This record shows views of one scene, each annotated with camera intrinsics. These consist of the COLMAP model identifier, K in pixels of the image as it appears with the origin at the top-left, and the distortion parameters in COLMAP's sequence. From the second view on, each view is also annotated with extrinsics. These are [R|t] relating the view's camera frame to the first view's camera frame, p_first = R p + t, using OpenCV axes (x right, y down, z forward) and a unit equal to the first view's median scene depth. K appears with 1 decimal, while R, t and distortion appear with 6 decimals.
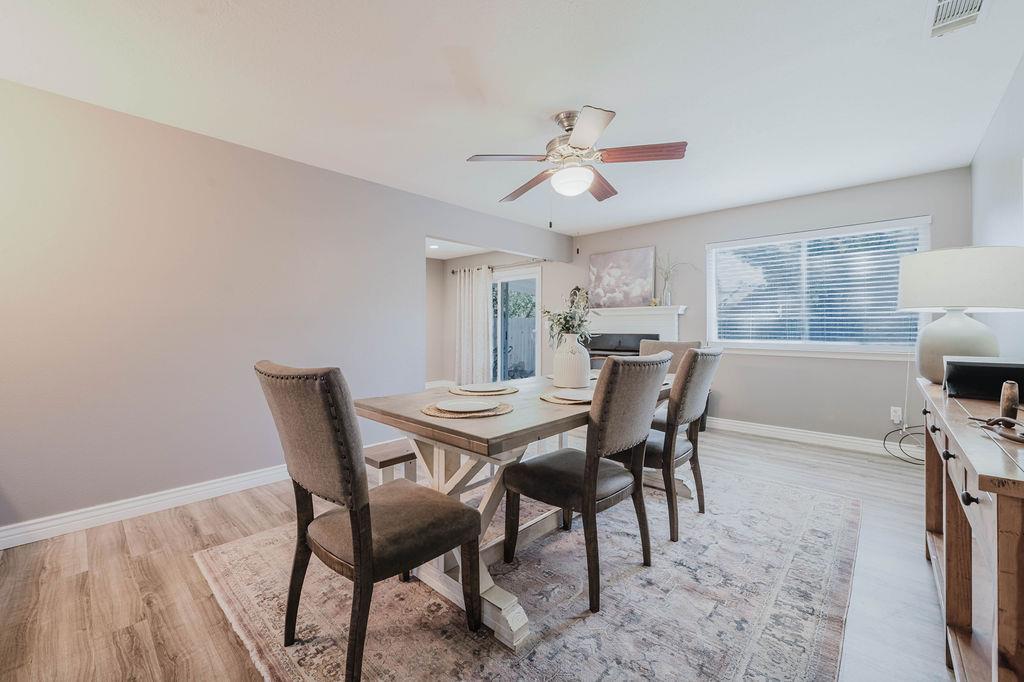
lens RADIAL K [[407.6, 0, 520.7], [0, 407.6, 318.6], [0, 0, 1]] dist [-0.004593, -0.001318]
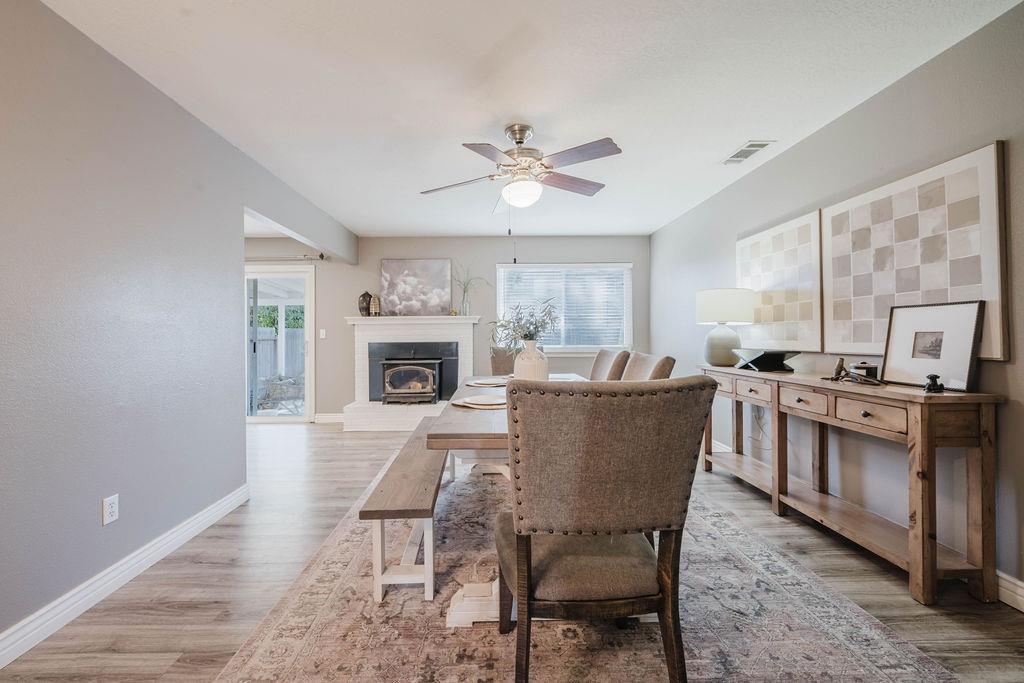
lens RADIAL K [[407.6, 0, 495.8], [0, 407.6, 332.3], [0, 0, 1]] dist [-0.004593, -0.001318]
pose [[0.731370, -0.000082, 0.681981, -0.309897], [-0.007416, 0.999940, 0.008074, 0.003546], [-0.681941, -0.010963, 0.731325, 0.139845]]
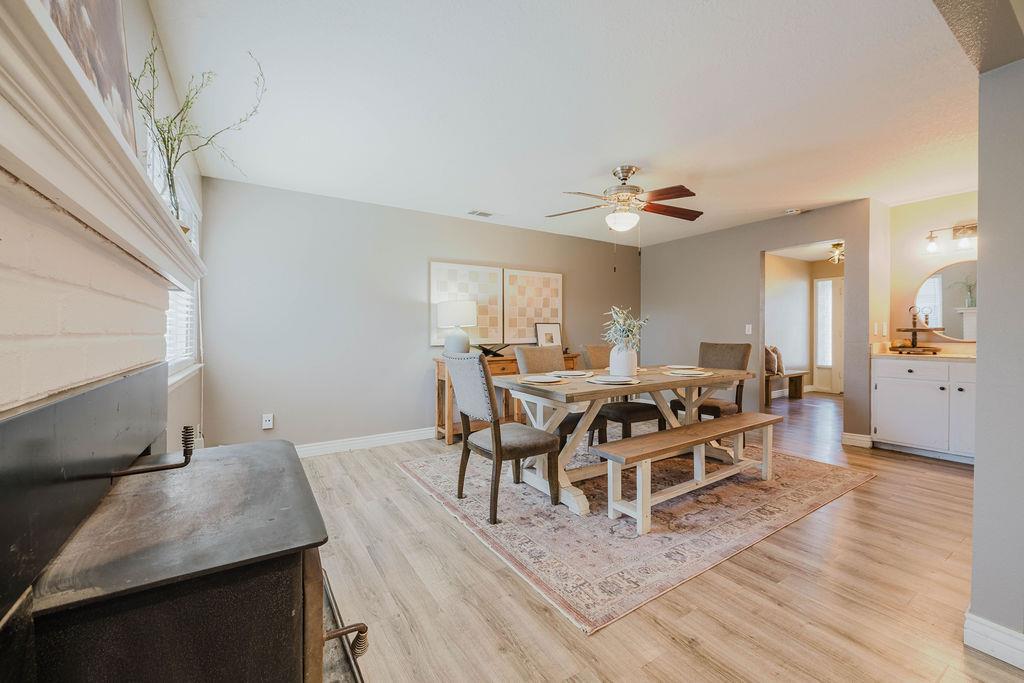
lens RADIAL K [[407.6, 0, 516.2], [0, 407.6, 332.5], [0, 0, 1]] dist [-0.004593, -0.001318]
pose [[-0.965430, 0.008041, 0.260539, 0.052034], [0.002071, 0.999729, -0.023180, 0.024136], [-0.260655, -0.021839, -0.965185, 1.140451]]
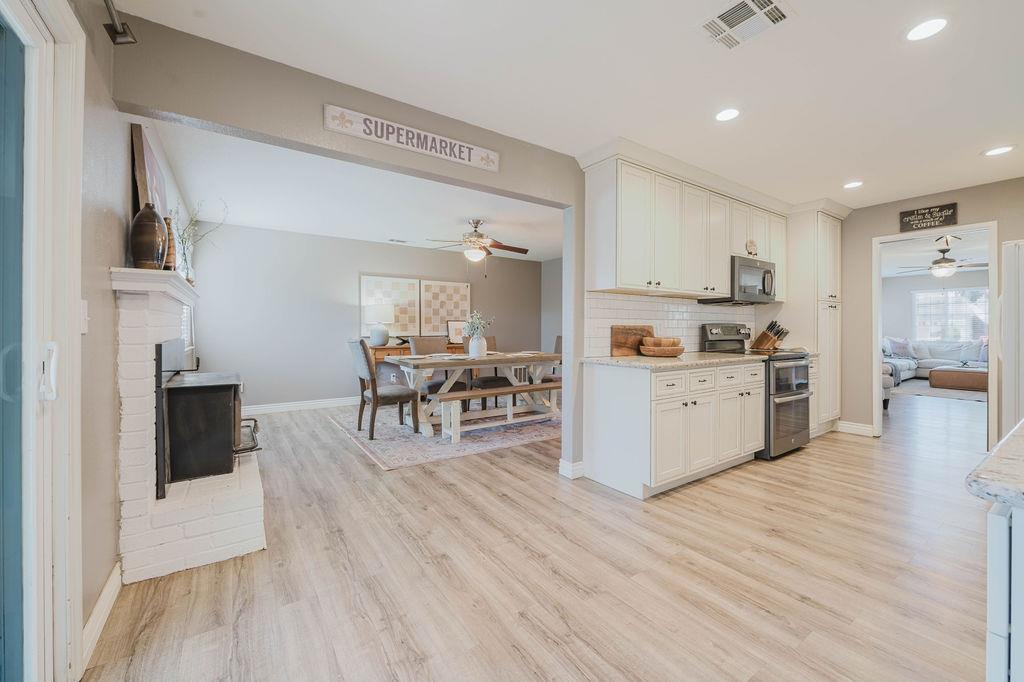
lens RADIAL K [[407.6, 0, 512.3], [0, 407.6, 329.7], [0, 0, 1]] dist [-0.004593, -0.001318]
pose [[-0.971058, 0.000408, 0.238842, -0.256326], [-0.004541, 0.999786, -0.020169, 0.033323], [-0.238799, -0.020670, -0.970849, 1.399887]]
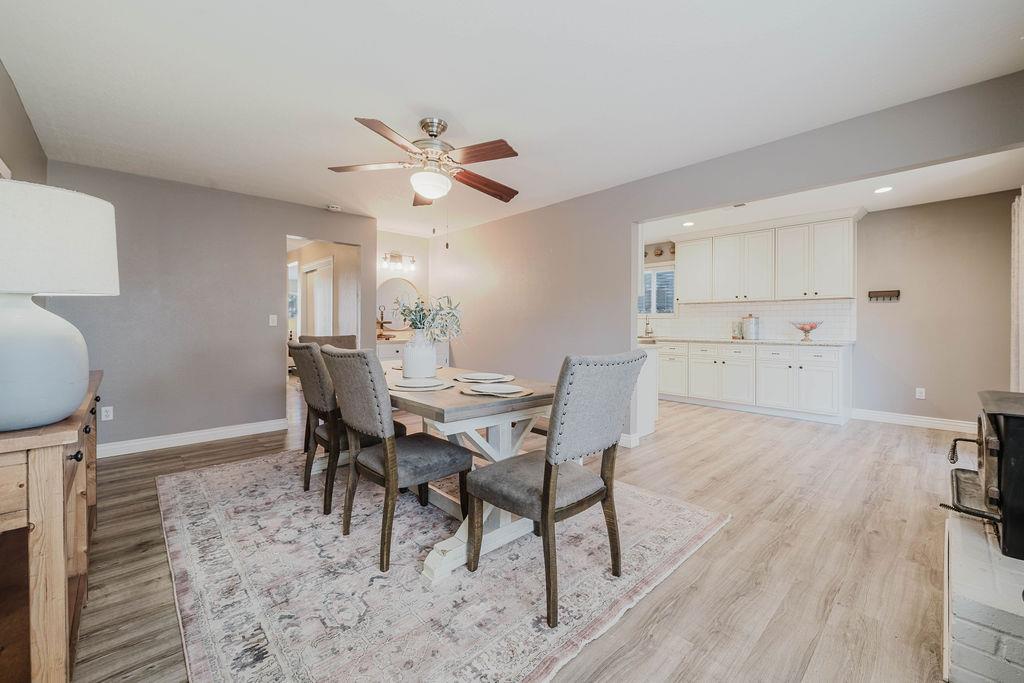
lens RADIAL K [[407.6, 0, 511.4], [0, 407.6, 327.8], [0, 0, 1]] dist [-0.004593, -0.001318]
pose [[-0.093837, 0.013683, -0.995494, 0.552629], [0.023959, 0.999647, 0.011482, 0.013372], [0.995299, -0.022773, -0.094131, 0.641208]]
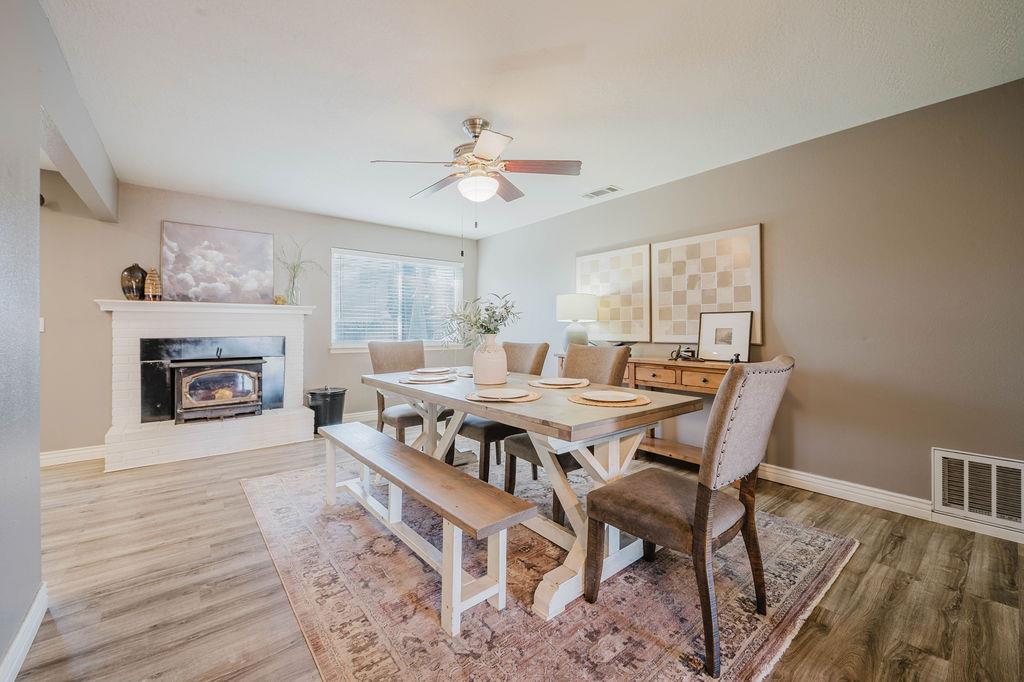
lens RADIAL K [[407.6, 0, 503.5], [0, 407.6, 323.5], [0, 0, 1]] dist [-0.004593, -0.001318]
pose [[0.163497, 0.014278, 0.986440, -0.436369], [-0.020854, 0.999722, -0.011013, 0.009364], [-0.986323, -0.018771, 0.163749, 0.372805]]
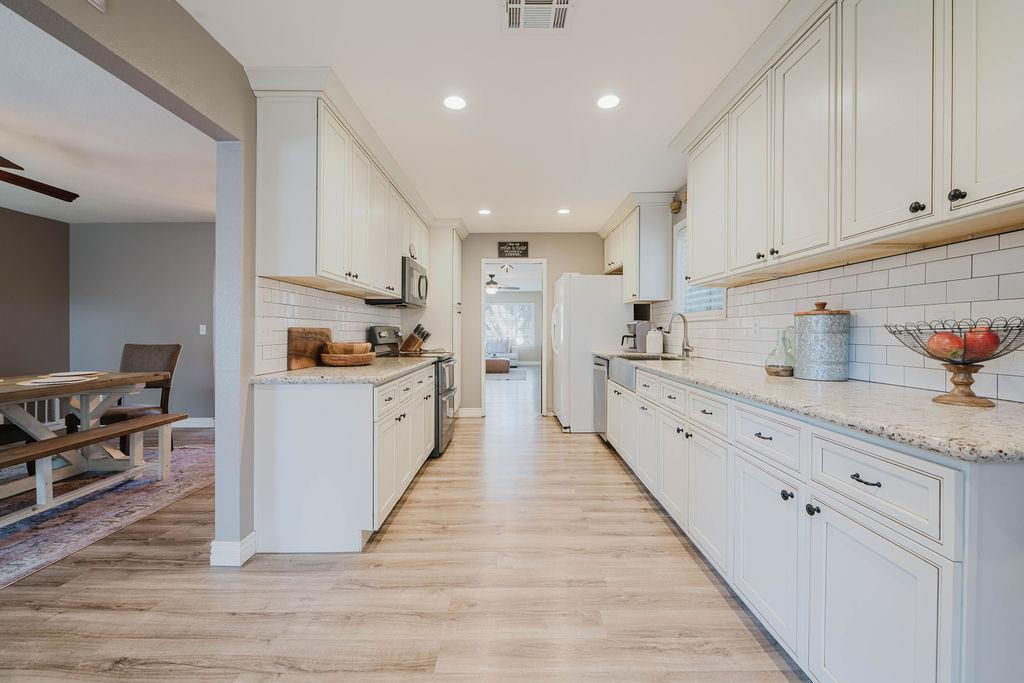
lens RADIAL K [[407.6, 0, 513.7], [0, 407.6, 334.8], [0, 0, 1]] dist [-0.004593, -0.001318]
pose [[-0.748186, 0.011154, -0.663395, -0.139941], [0.021001, 0.999756, -0.006876, 0.029565], [0.663156, -0.019077, -0.748238, 1.258148]]
